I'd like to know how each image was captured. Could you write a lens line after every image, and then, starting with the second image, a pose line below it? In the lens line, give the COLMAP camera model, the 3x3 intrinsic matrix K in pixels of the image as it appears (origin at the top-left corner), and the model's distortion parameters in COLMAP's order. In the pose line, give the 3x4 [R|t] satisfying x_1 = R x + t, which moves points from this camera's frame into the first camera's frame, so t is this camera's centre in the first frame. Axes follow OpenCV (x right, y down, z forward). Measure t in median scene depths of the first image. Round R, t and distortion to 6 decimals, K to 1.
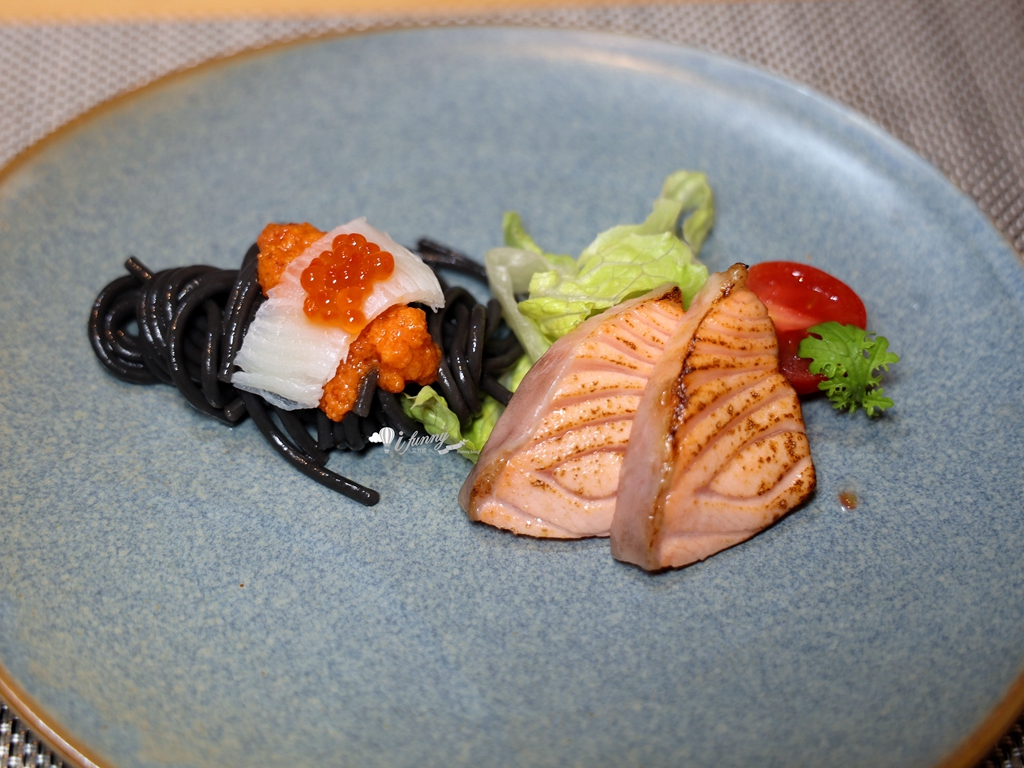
lens RADIAL K [[2128.9, 0, 539.7], [0, 2128.9, 403.6], [0, 0, 1]] dist [-0.036794, 0.000000]
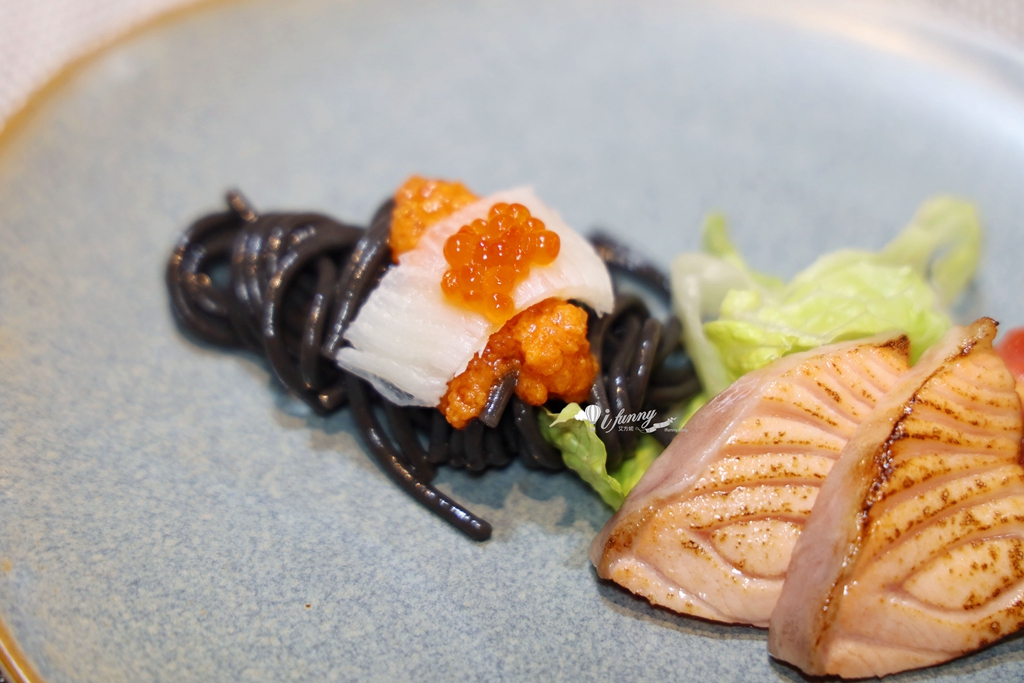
lens RADIAL K [[4280.2, 0, 474.9], [0, 4280.2, 342.5], [0, 0, 1]] dist [0.646068, 0.000000]
pose [[0.983255, 0.165406, -0.076485, 0.030332], [-0.170595, 0.983050, -0.067156, 0.084616], [0.064081, 0.079079, 0.994807, -0.619976]]
